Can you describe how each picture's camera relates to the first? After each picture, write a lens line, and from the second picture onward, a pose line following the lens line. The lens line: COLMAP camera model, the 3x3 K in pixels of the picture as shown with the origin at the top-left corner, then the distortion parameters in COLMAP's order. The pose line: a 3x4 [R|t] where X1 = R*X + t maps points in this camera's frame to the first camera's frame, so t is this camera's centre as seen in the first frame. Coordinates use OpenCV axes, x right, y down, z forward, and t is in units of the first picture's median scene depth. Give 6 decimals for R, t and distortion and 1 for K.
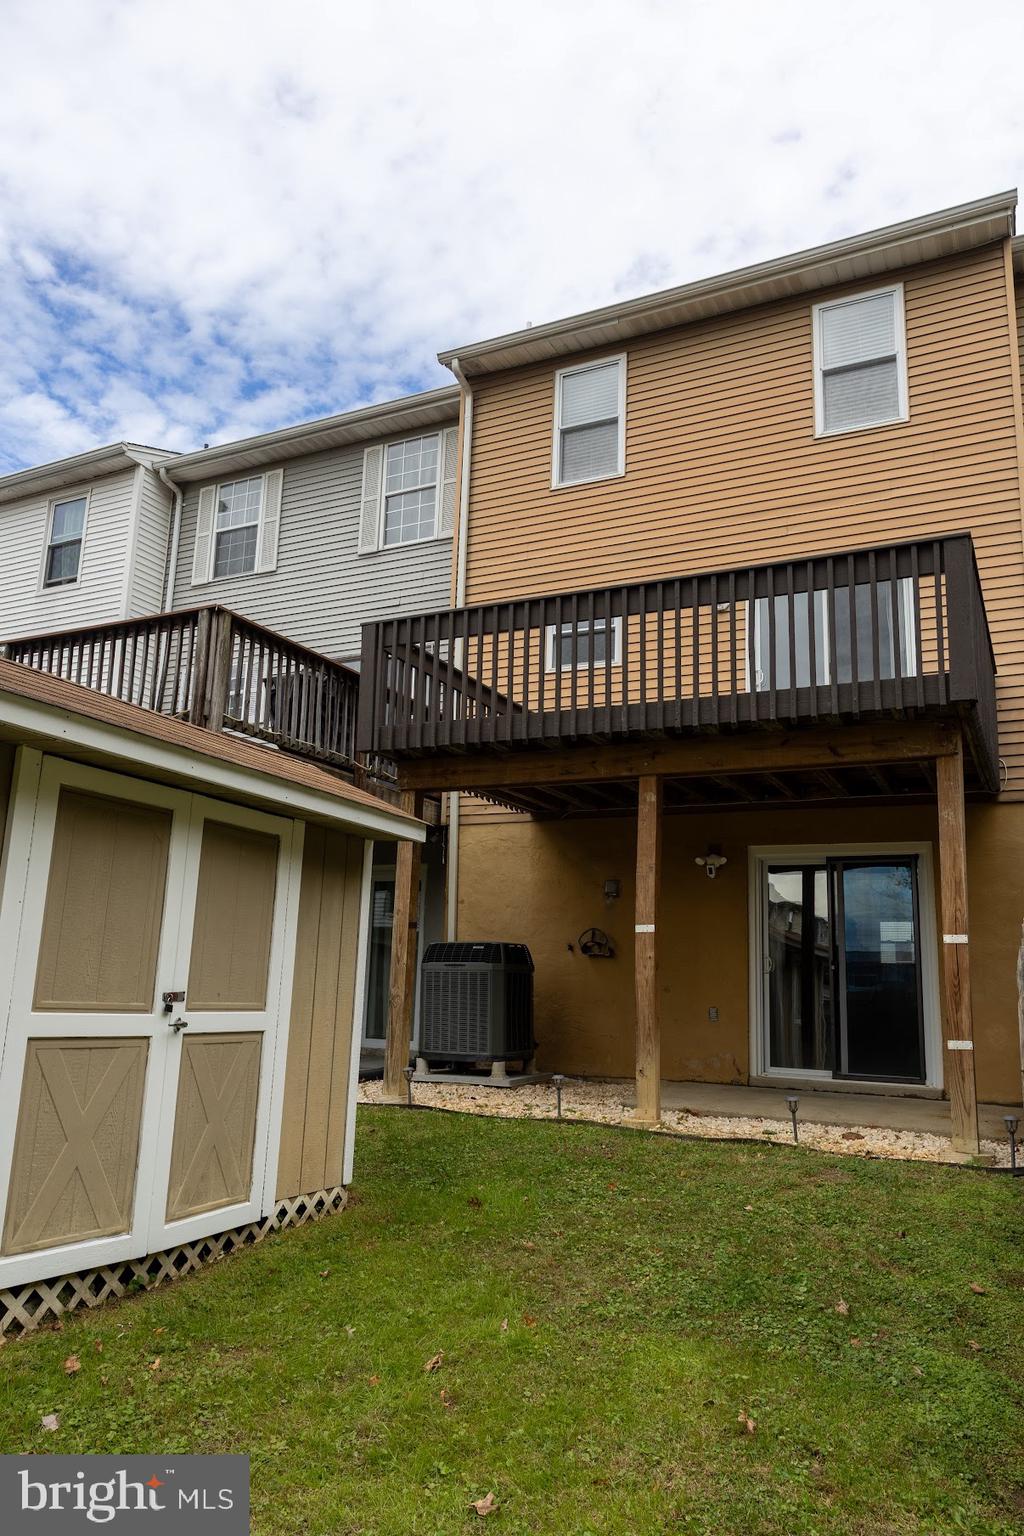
lens RADIAL K [[1077.1, 0, 525.0], [0, 1077.1, 779.9], [0, 0, 1]] dist [0.000241, 0.003547]
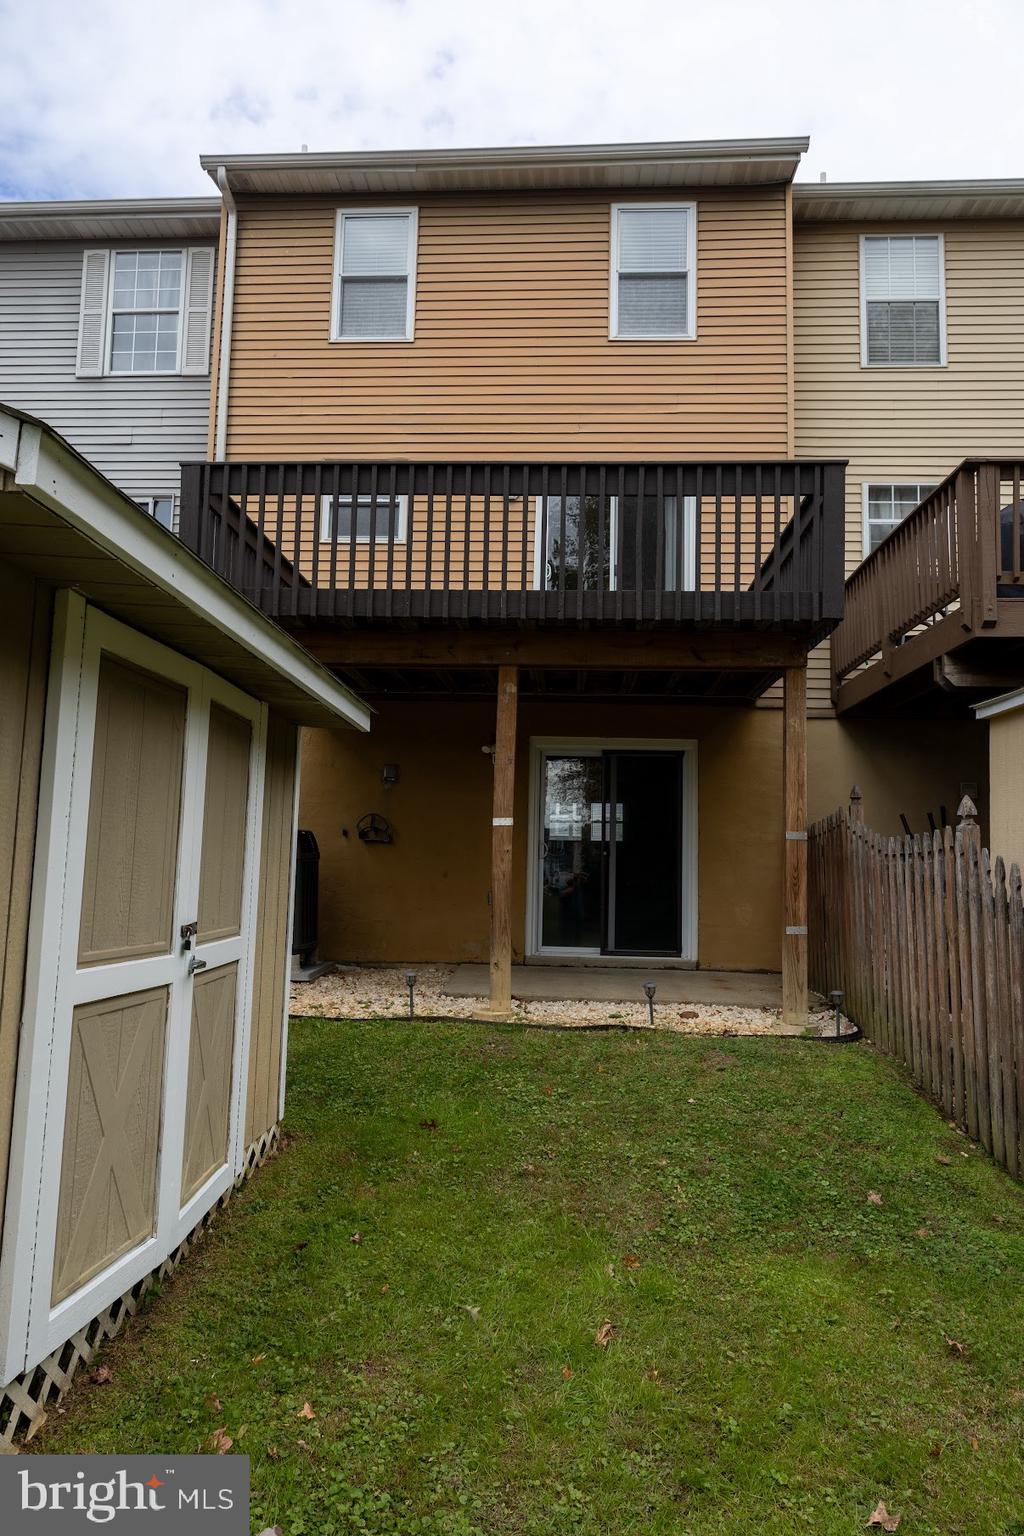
lens RADIAL K [[1011.7, 0, 510.4], [0, 1011.7, 761.5], [0, 0, 1]] dist [-0.001158, 0.005451]
pose [[0.918023, 0.027601, 0.395565, -0.190133], [-0.068453, 0.993629, 0.089534, 0.000079], [-0.390574, -0.109272, 0.914063, 0.121349]]
